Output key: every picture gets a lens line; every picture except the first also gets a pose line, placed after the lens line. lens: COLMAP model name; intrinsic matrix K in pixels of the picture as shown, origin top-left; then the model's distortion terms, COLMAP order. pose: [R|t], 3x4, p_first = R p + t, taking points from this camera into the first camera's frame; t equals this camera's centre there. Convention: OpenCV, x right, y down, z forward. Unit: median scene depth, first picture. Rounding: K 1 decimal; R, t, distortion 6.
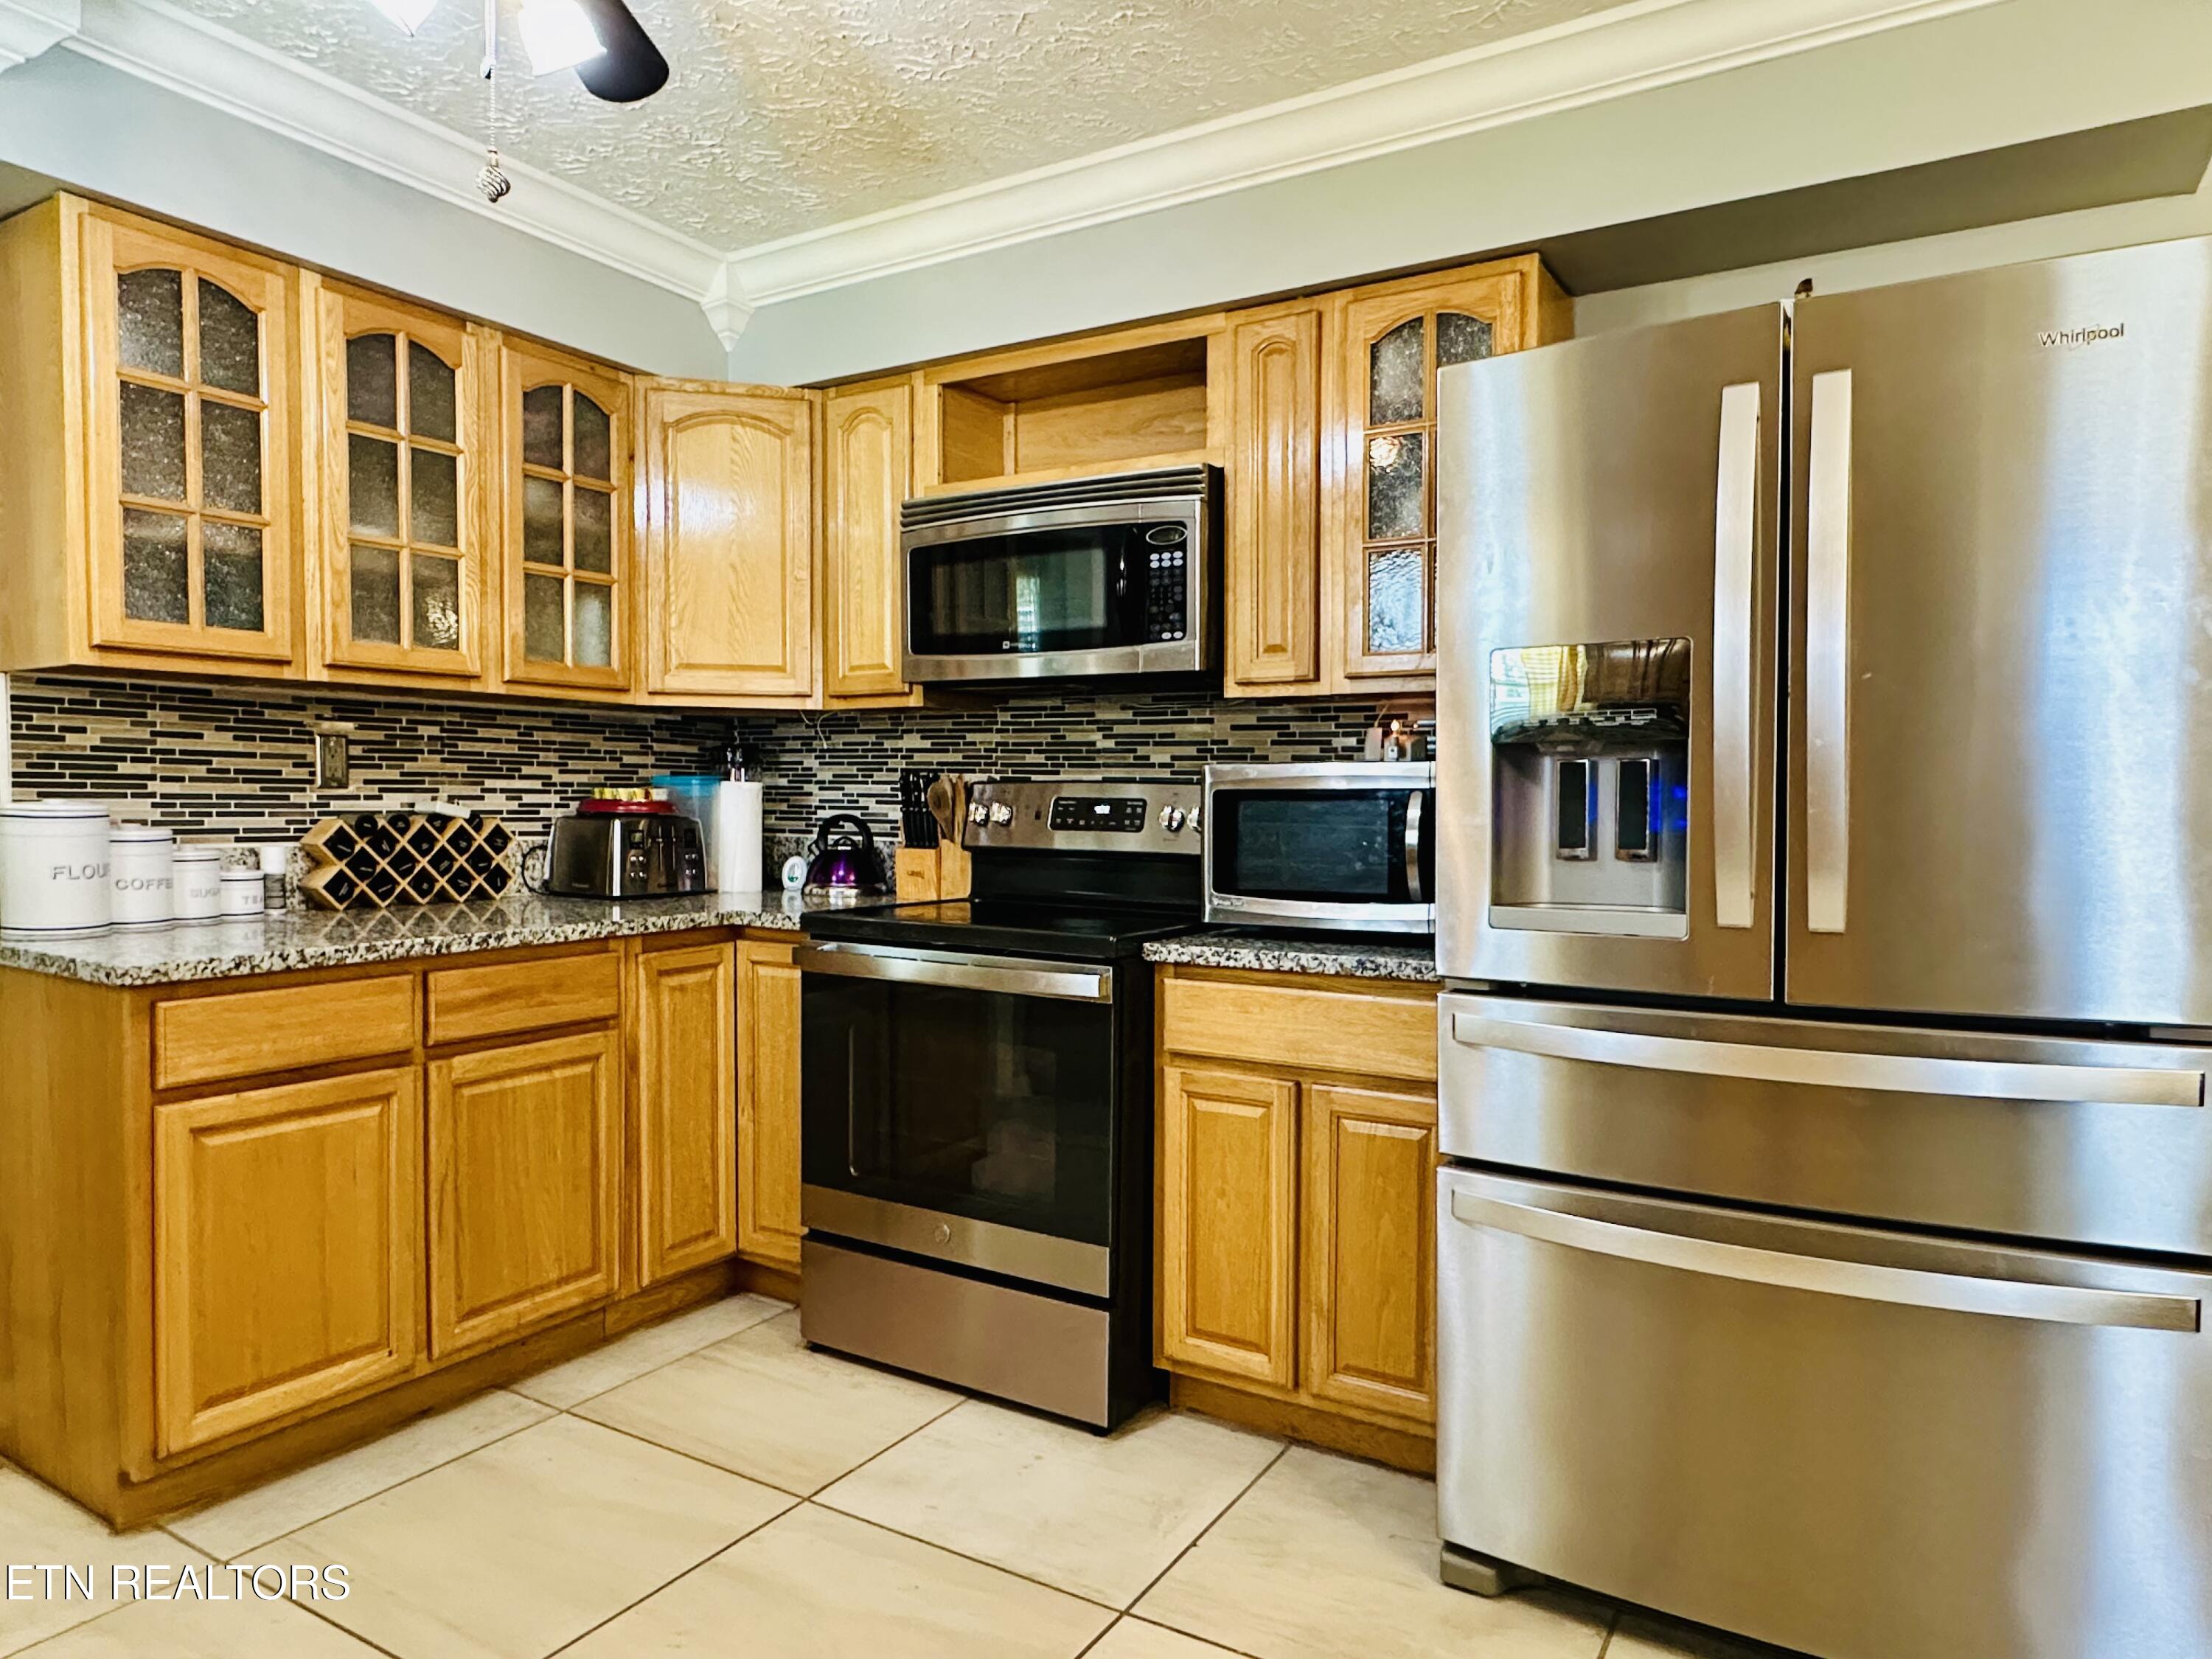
lens RADIAL K [[1385.5, 0, 1106.1], [0, 1385.5, 832.9], [0, 0, 1]] dist [-0.001637, -0.001825]
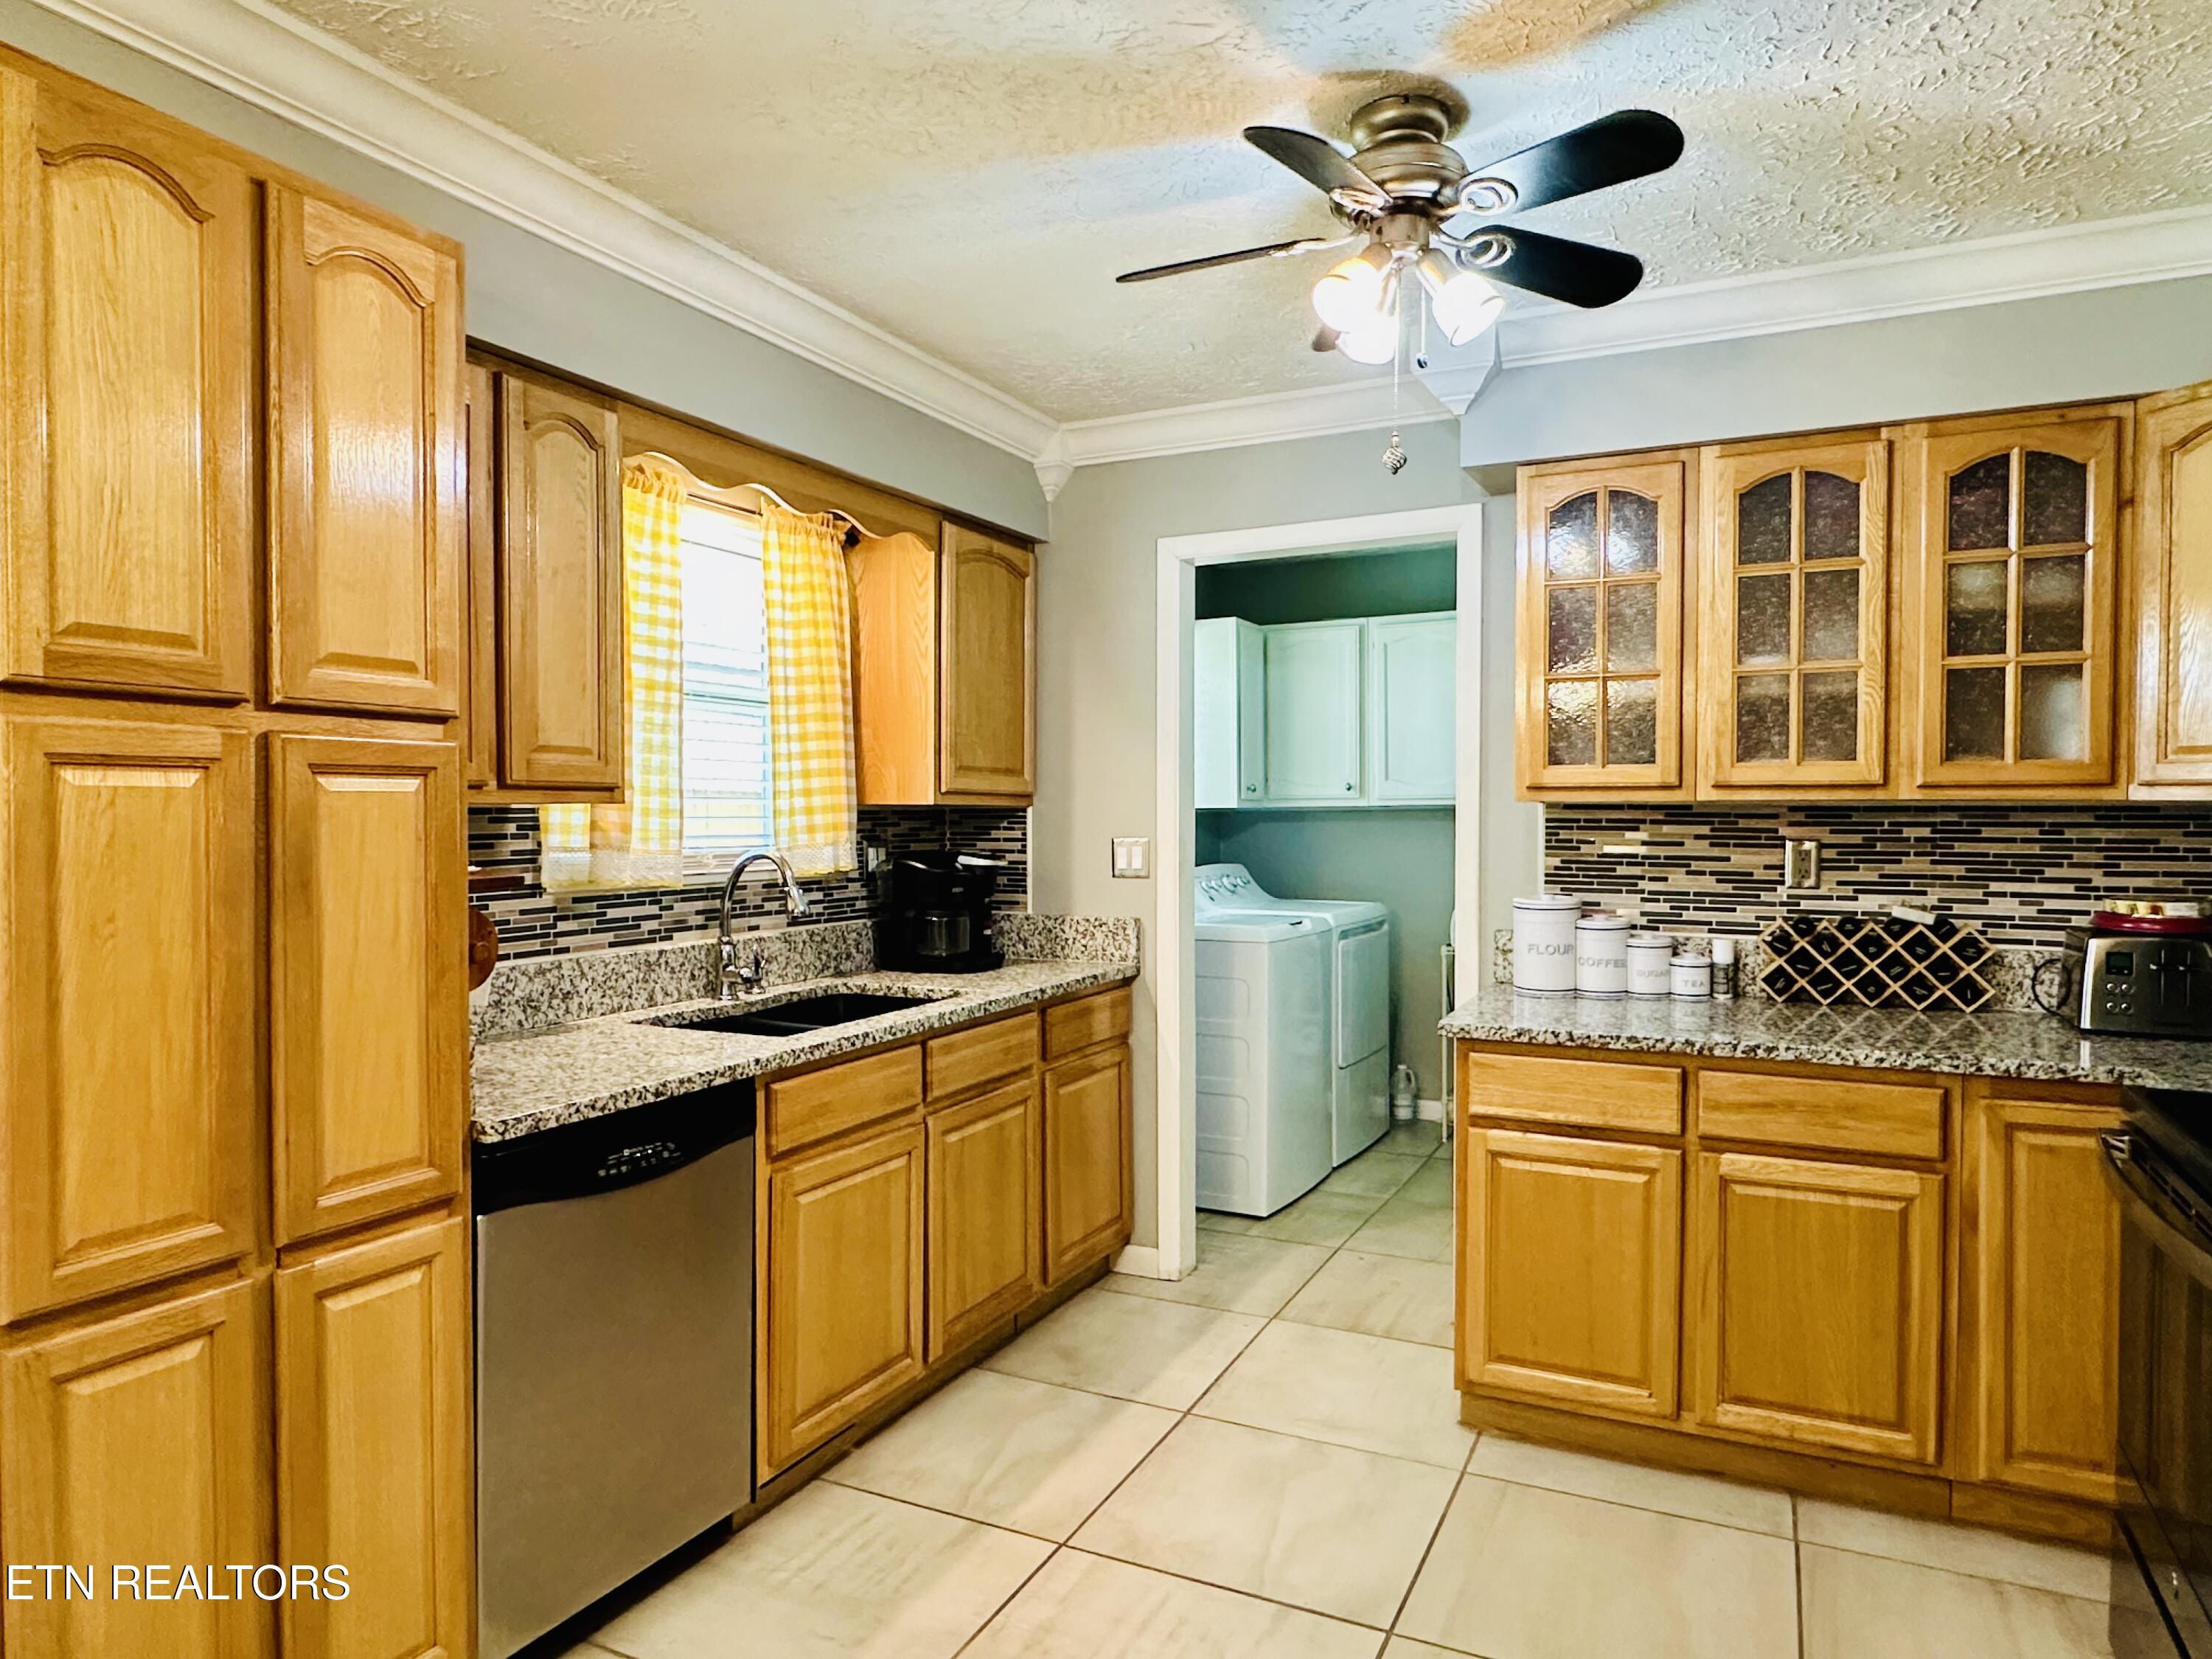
lens RADIAL K [[1385.5, 0, 1099.4], [0, 1385.5, 825.2], [0, 0, 1]] dist [-0.001637, -0.001825]
pose [[0.088798, 0.005834, -0.996033, 0.483715], [-0.027182, 0.999625, 0.003432, -0.072413], [0.995679, 0.026769, 0.088924, 0.360890]]
